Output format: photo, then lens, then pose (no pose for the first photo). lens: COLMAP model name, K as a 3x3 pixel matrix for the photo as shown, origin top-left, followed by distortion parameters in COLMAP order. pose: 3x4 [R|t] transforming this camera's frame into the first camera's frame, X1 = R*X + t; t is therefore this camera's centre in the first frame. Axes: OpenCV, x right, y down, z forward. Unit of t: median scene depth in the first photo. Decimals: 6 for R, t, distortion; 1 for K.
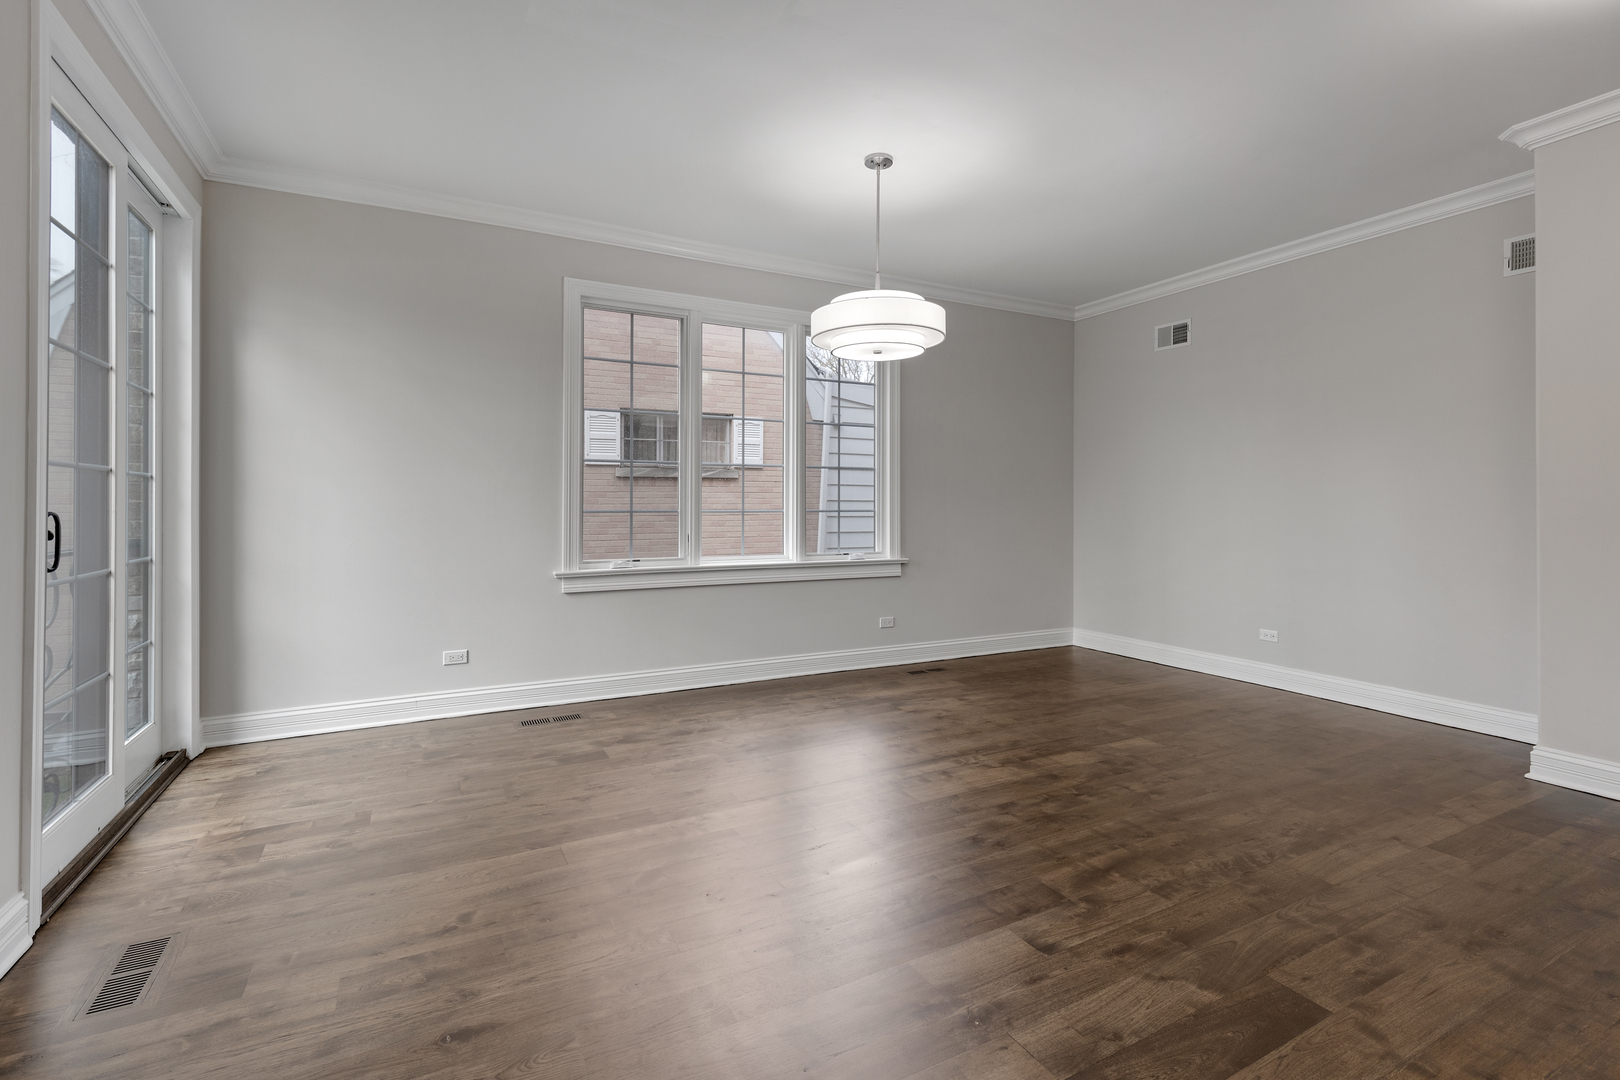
lens RADIAL K [[732.4, 0, 809.1], [0, 732.4, 499.9], [0, 0, 1]] dist [0.004817, -0.000065]
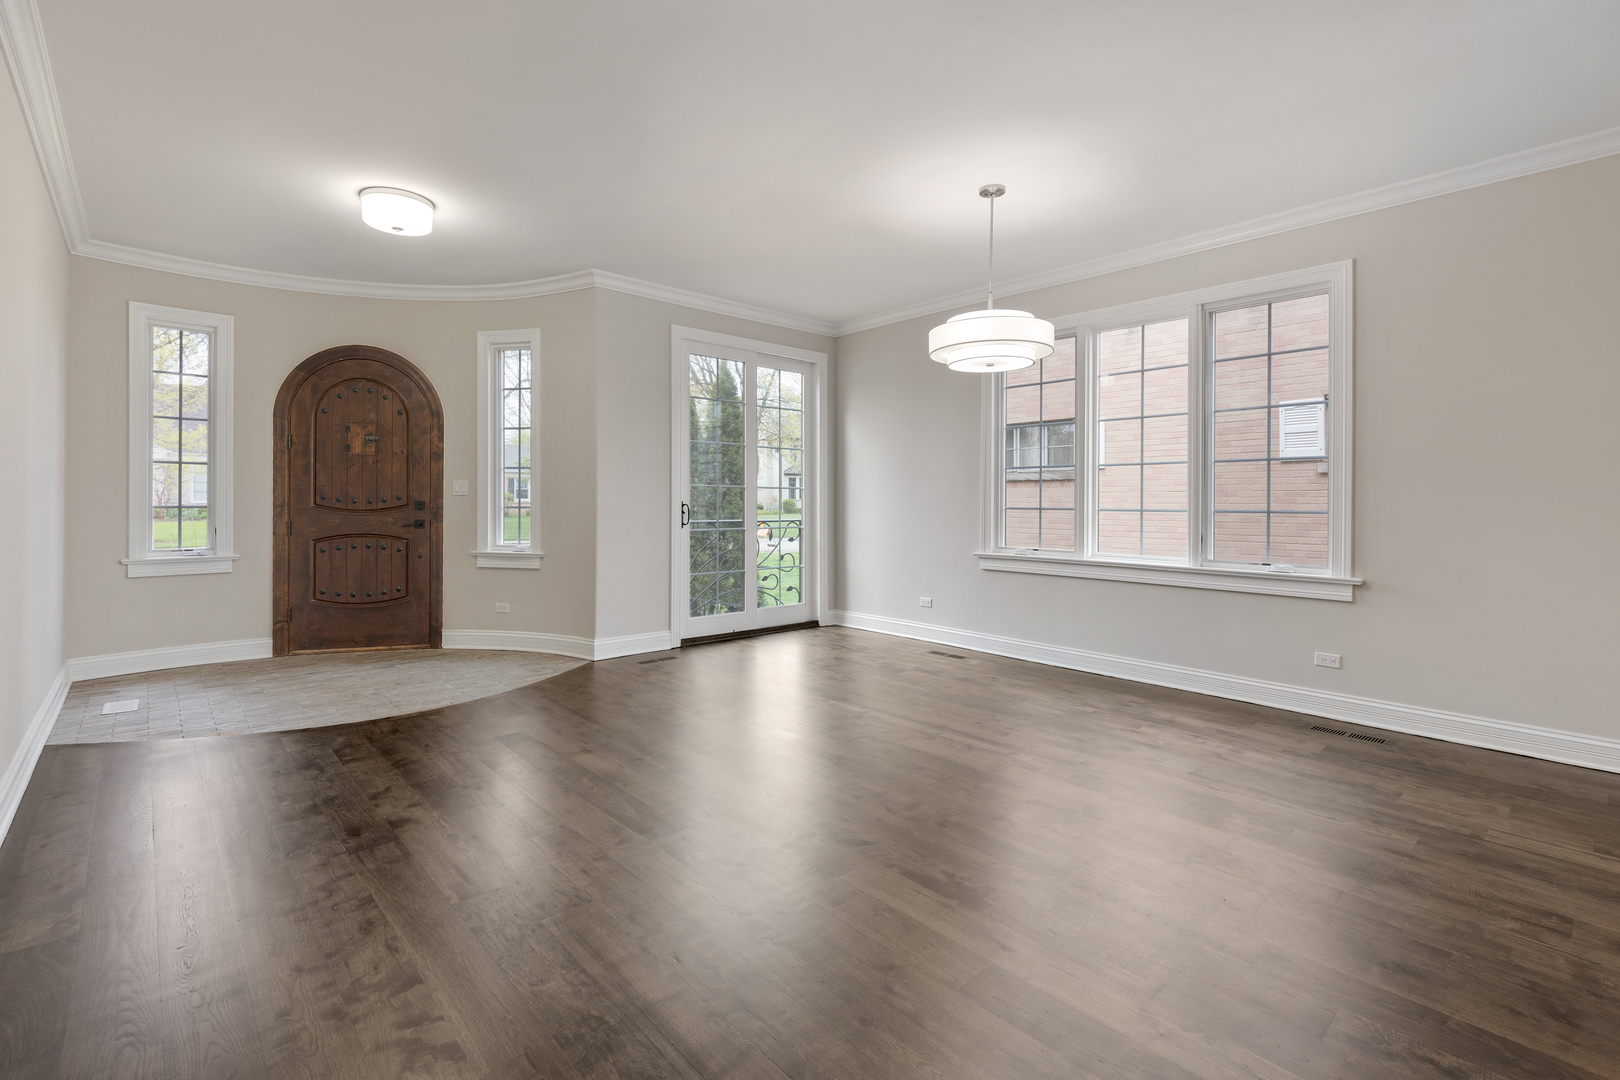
lens RADIAL K [[732.4, 0, 819.1], [0, 732.4, 502.9], [0, 0, 1]] dist [0.004817, -0.000065]
pose [[0.249440, 0.001632, -0.968389, 0.752702], [0.001912, 0.999996, 0.002178, 0.002758], [0.968388, -0.002395, 0.249435, 0.322894]]
